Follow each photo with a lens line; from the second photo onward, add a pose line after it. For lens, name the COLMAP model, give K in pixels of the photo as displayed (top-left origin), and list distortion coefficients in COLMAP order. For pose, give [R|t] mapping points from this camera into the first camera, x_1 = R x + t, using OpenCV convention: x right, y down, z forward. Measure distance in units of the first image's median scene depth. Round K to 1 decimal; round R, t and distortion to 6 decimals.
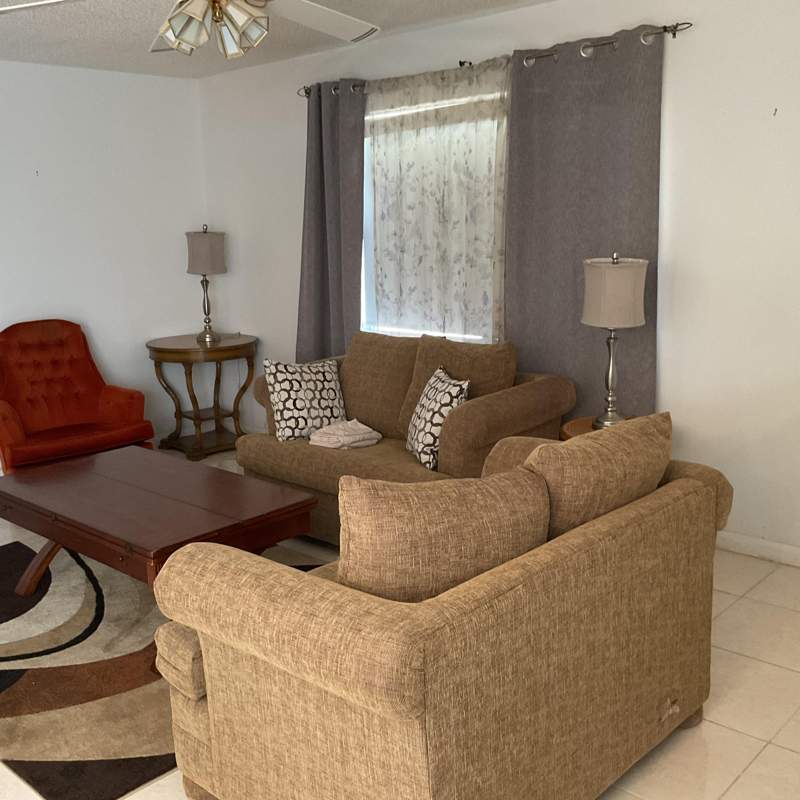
lens RADIAL K [[880.8, 0, 400.0], [0, 880.8, 400.0], [0, 0, 1]] dist [0.137206, -0.318290]
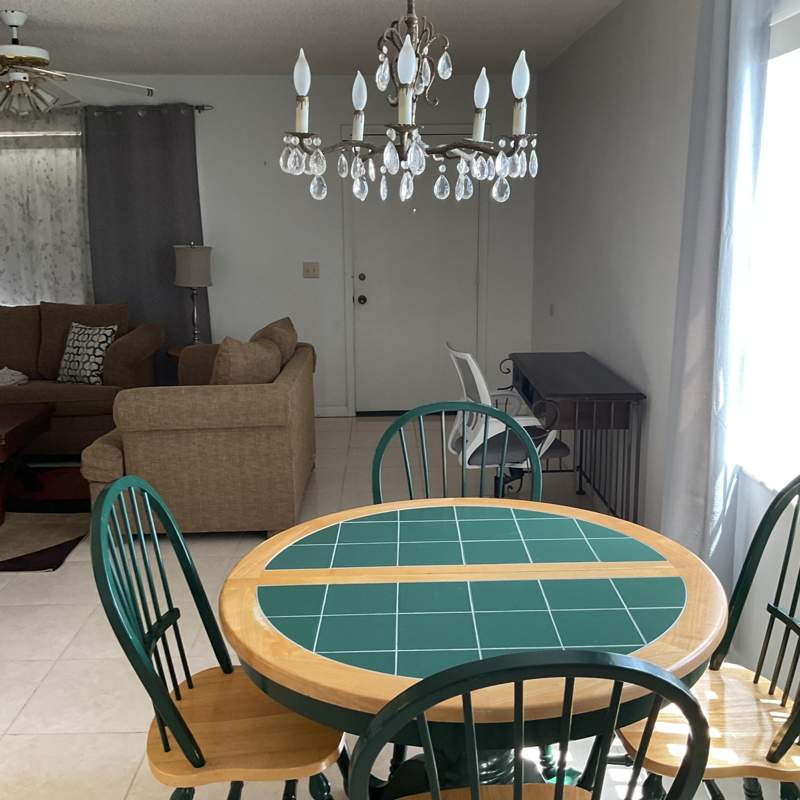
lens RADIAL K [[880.8, 0, 400.0], [0, 880.8, 400.0], [0, 0, 1]] dist [0.137206, -0.318290]
pose [[0.719408, -0.122337, 0.683729, -0.524597], [0.126465, 0.990984, 0.044249, 0.082455], [-0.682978, 0.054634, 0.728393, -0.364888]]
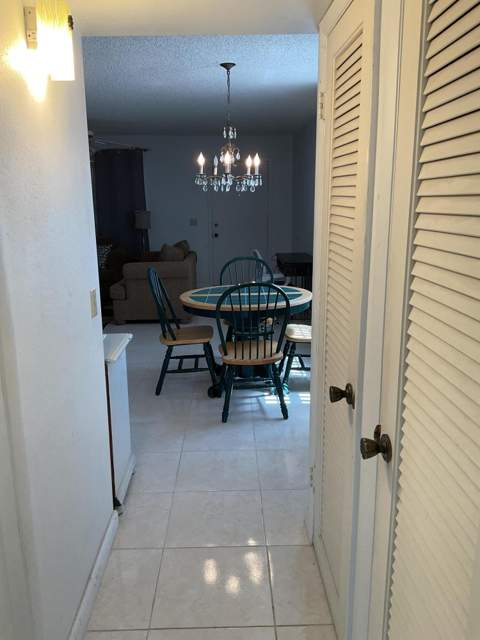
lens RADIAL K [[532.2, 0, 240.0], [0, 532.2, 320.0], [0, 0, 1]] dist [0.113465, -0.233017]
pose [[0.718031, -0.133039, 0.683178, -0.883948], [0.125983, 0.990191, 0.060415, 0.177595], [-0.684514, 0.042689, 0.727749, -0.757254]]
